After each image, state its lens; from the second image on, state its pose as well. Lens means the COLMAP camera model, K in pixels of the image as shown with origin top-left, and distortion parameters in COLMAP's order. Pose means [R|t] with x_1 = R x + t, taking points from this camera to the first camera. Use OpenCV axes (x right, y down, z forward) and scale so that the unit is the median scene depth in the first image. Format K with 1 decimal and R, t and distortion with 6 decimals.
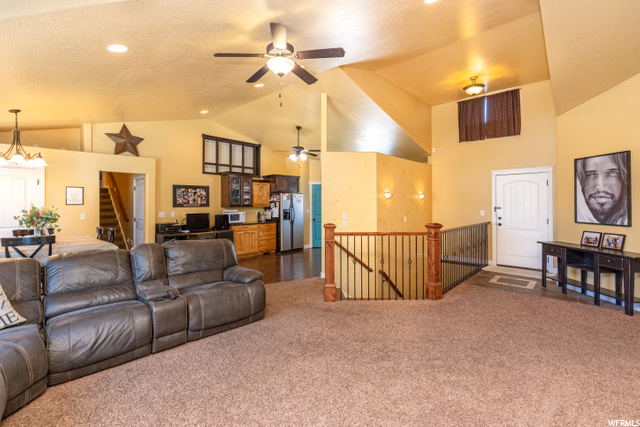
lens RADIAL K [[289.6, 0, 312.8], [0, 289.6, 210.4], [0, 0, 1]] dist [-0.000714, -0.000016]
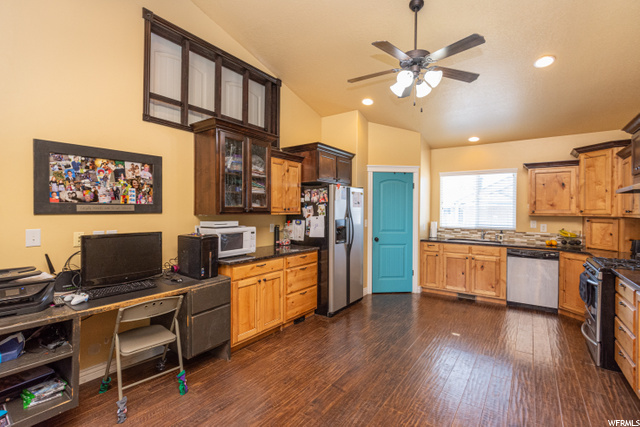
lens RADIAL K [[298.1, 0, 320.0], [0, 298.1, 213.5], [0, 0, 1]] dist [-0.000979, -0.000189]
pose [[0.988840, 0.006602, 0.148833, -0.200059], [-0.004258, 0.999862, -0.016060, -0.006718], [-0.148918, 0.015247, 0.988732, 0.554242]]
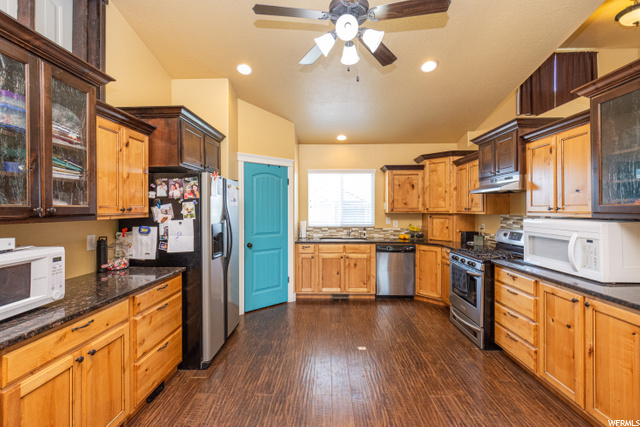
lens RADIAL K [[287.0, 0, 320.5], [0, 287.0, 209.5], [0, 0, 1]] dist [-0.001628, -0.000360]
pose [[0.738443, -0.001741, 0.674314, -0.228399], [0.018677, 0.999666, -0.017873, -0.012992], [-0.674058, 0.025793, 0.738228, 0.708991]]
